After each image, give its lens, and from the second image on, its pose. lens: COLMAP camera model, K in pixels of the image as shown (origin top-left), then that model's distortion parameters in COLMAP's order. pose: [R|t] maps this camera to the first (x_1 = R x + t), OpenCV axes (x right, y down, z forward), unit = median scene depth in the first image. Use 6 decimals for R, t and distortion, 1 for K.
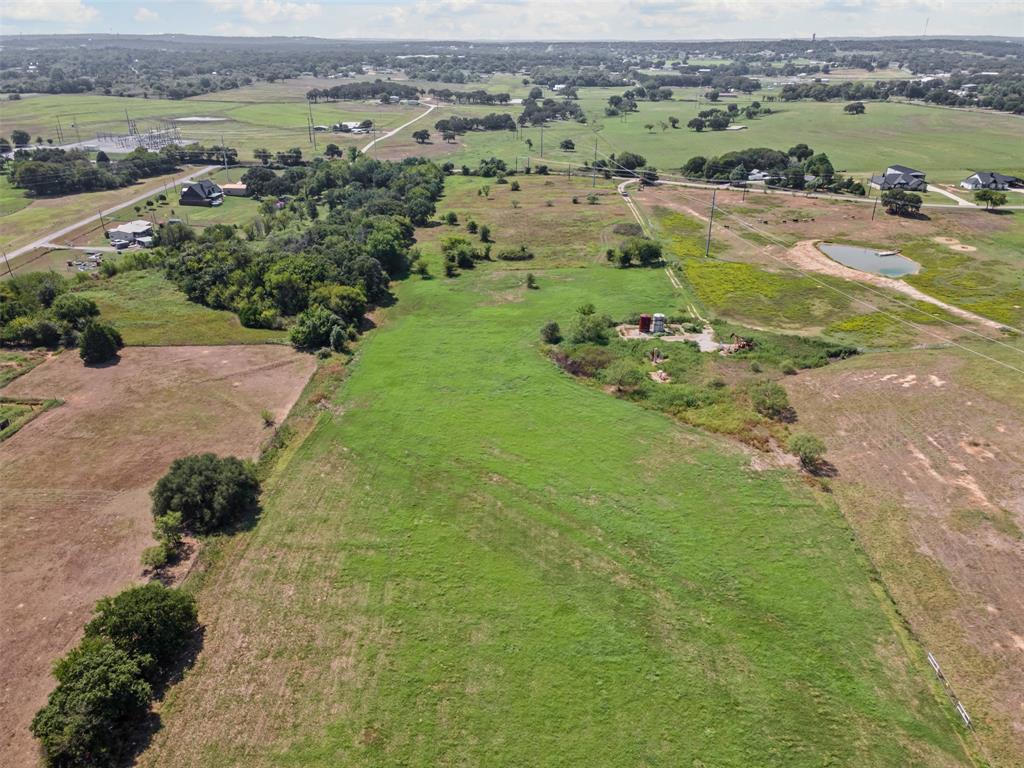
lens RADIAL K [[747.0, 0, 512.0], [0, 747.0, 384.0], [0, 0, 1]] dist [0.007687, 0.059937]
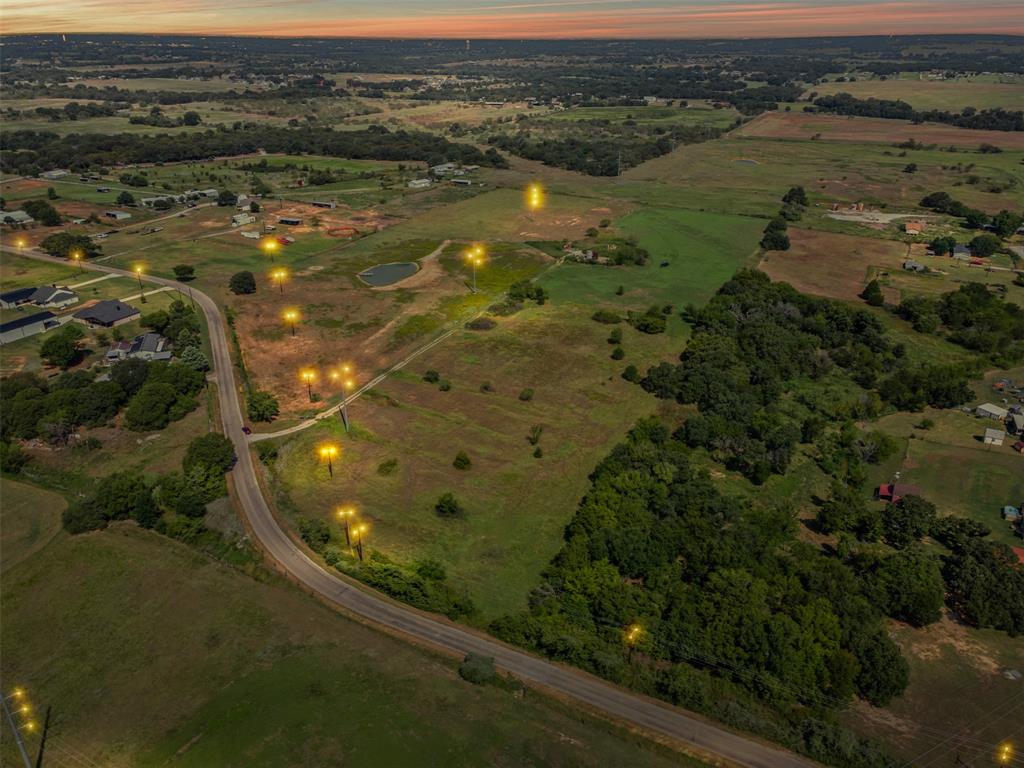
lens RADIAL K [[747.0, 0, 512.0], [0, 747.0, 384.0], [0, 0, 1]] dist [0.007687, 0.059937]
pose [[-0.909412, -0.180586, 0.374643, -0.232922], [0.170558, 0.659639, 0.731975, -0.718757], [-0.379314, 0.729565, -0.569083, 1.287695]]
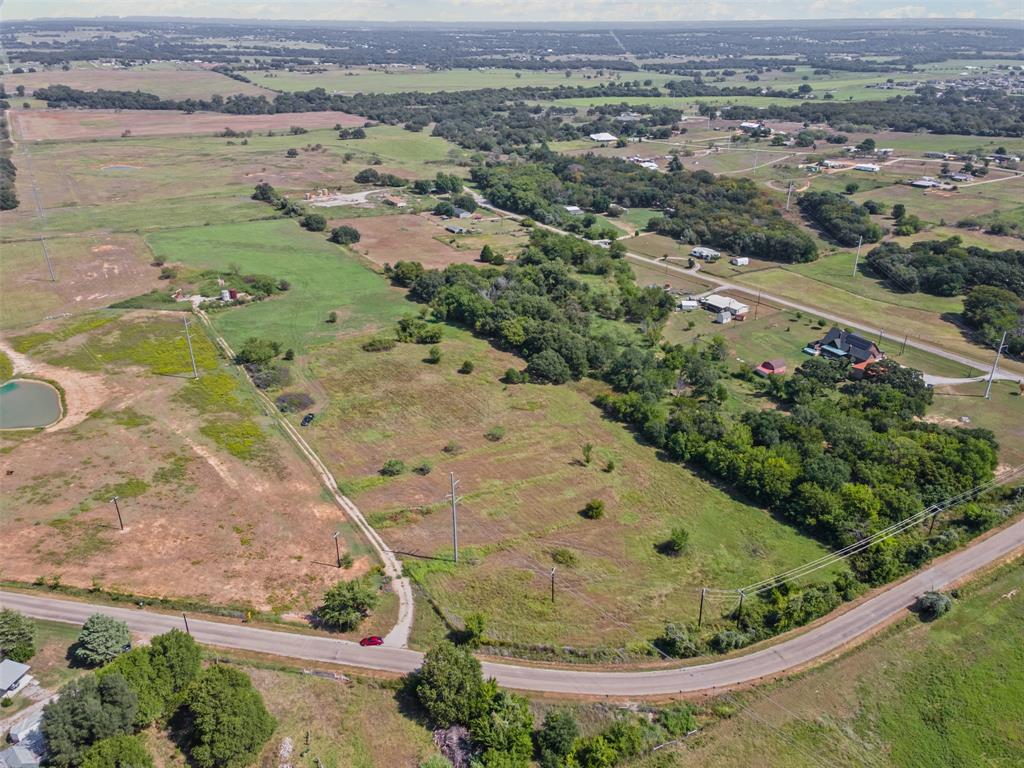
lens RADIAL K [[764.7, 0, 512.0], [0, 764.7, 384.0], [0, 0, 1]] dist [0.014380, 0.051824]
pose [[-0.833886, 0.229841, -0.501804, 0.293879], [-0.237463, 0.671322, 0.702096, -0.681430], [0.498242, 0.704628, -0.505227, 1.197664]]
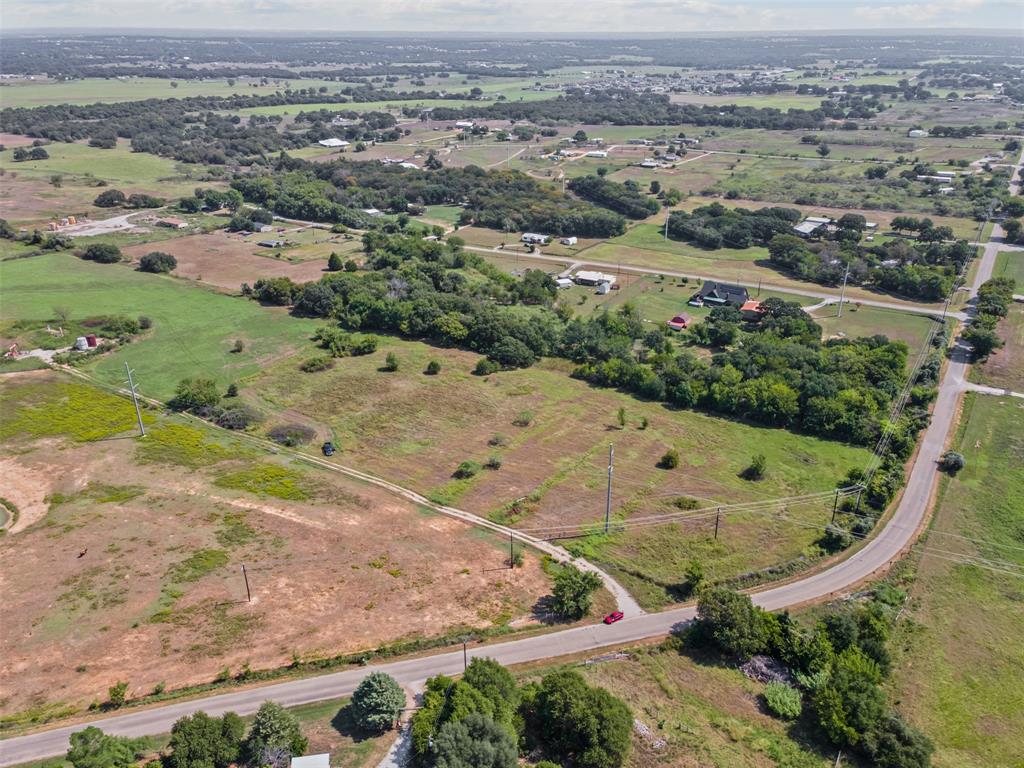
lens RADIAL K [[761.3, 0, 512.0], [0, 761.3, 384.0], [0, 0, 1]] dist [0.021774, 0.042306]
pose [[-0.511401, 0.356180, -0.782052, 0.485017], [-0.362082, 0.736020, 0.571989, -0.591682], [0.779336, 0.575683, -0.247435, 1.037908]]
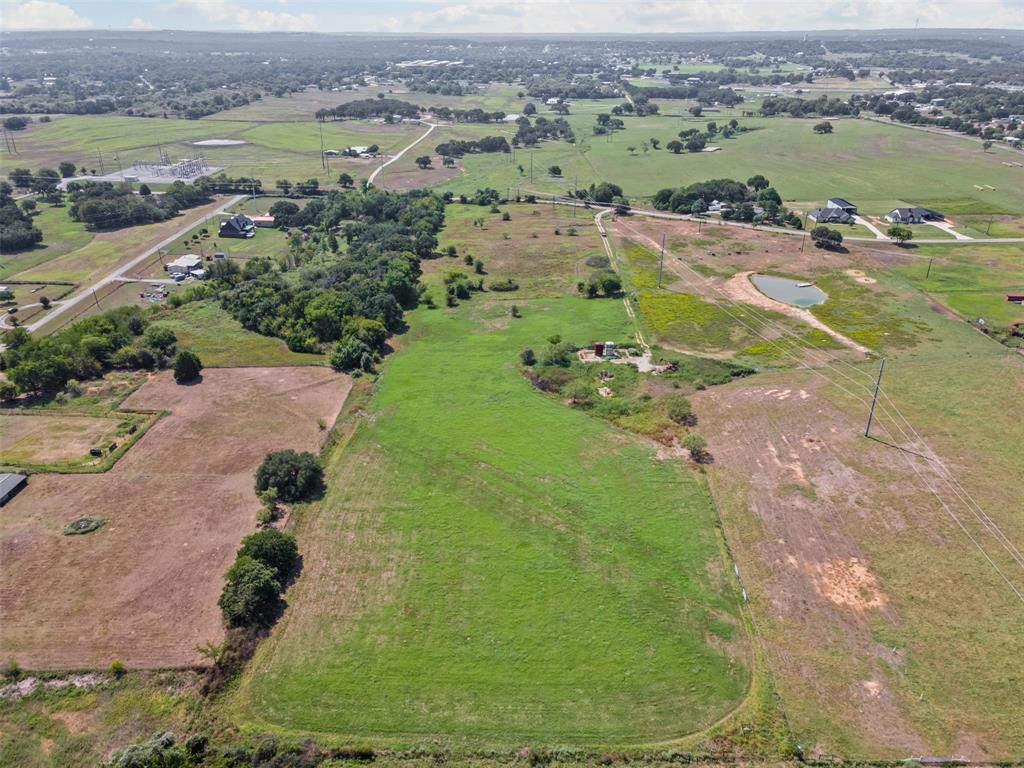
lens RADIAL K [[747.8, 0, 512.0], [0, 747.8, 384.0], [0, 0, 1]] dist [0.018893, 0.039524]
pose [[0.999993, -0.003840, 0.000098, 0.012068], [0.003839, 0.999962, 0.007792, -0.015422], [-0.000128, -0.007791, 0.999970, -0.159659]]
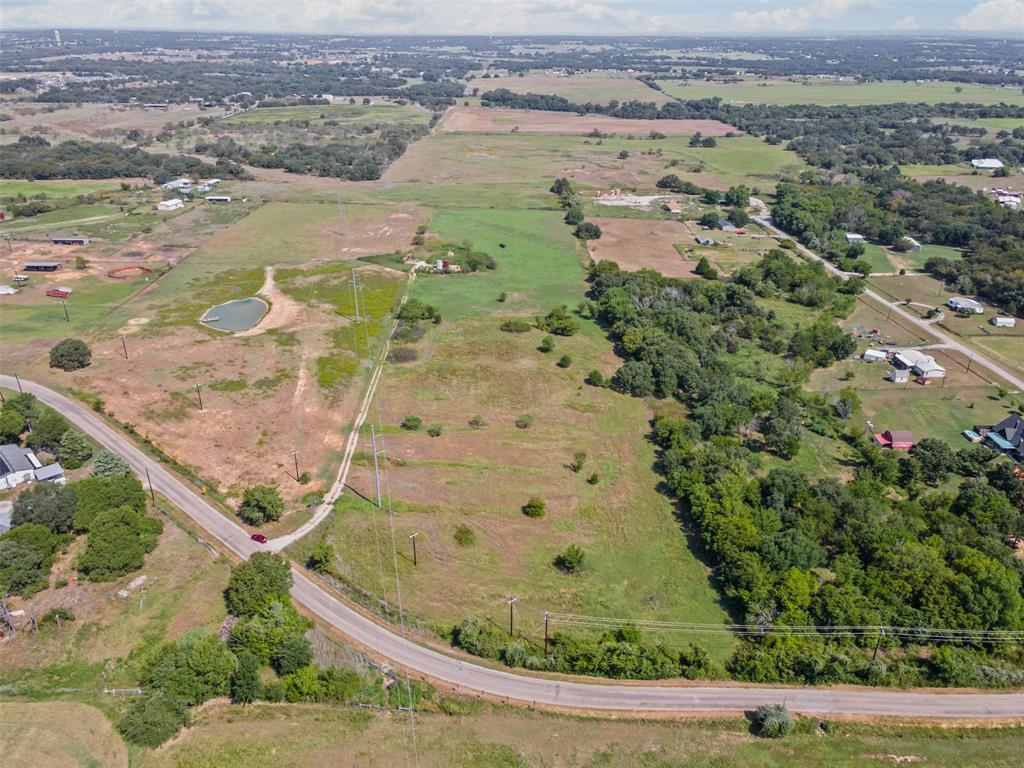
lens RADIAL K [[747.8, 0, 512.0], [0, 747.8, 384.0], [0, 0, 1]] dist [0.018893, 0.039524]
pose [[-0.999288, 0.004809, -0.037412, 0.038726], [-0.025587, 0.642307, 0.766020, -0.721491], [0.027714, 0.766432, -0.641727, 1.287901]]
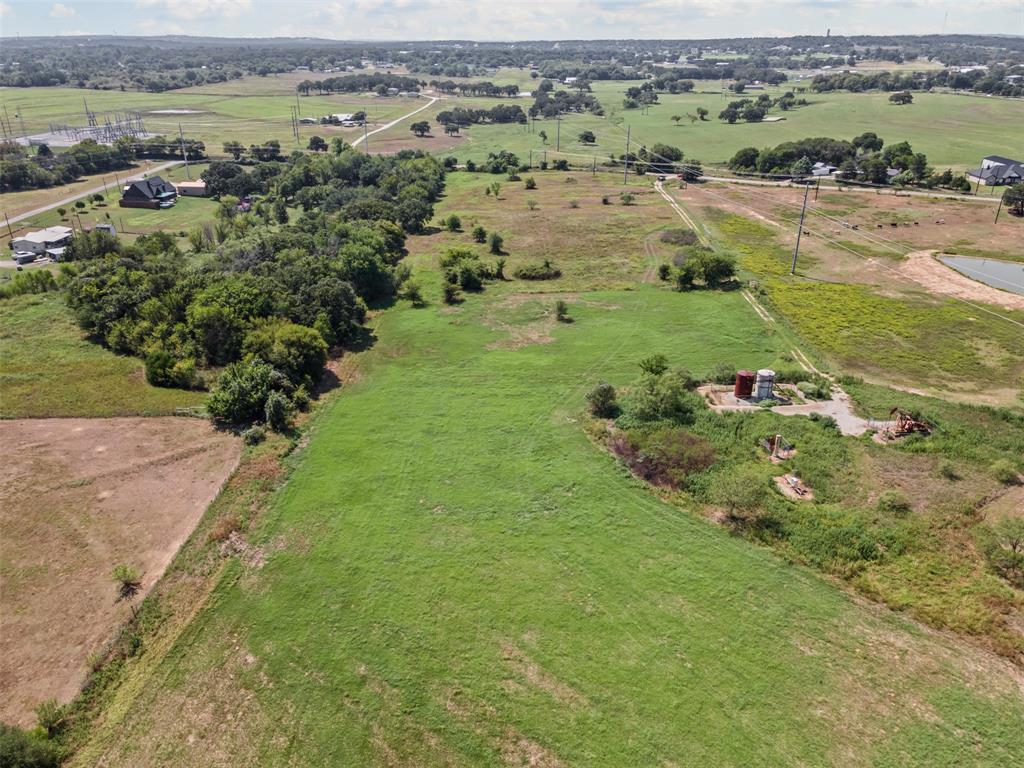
lens RADIAL K [[747.8, 0, 512.0], [0, 747.8, 384.0], [0, 0, 1]] dist [0.018893, 0.039524]
pose [[0.999979, -0.000956, -0.006456, -0.011368], [0.000941, 0.999997, -0.002353, -0.040404], [0.006458, 0.002347, 0.999976, 0.169126]]
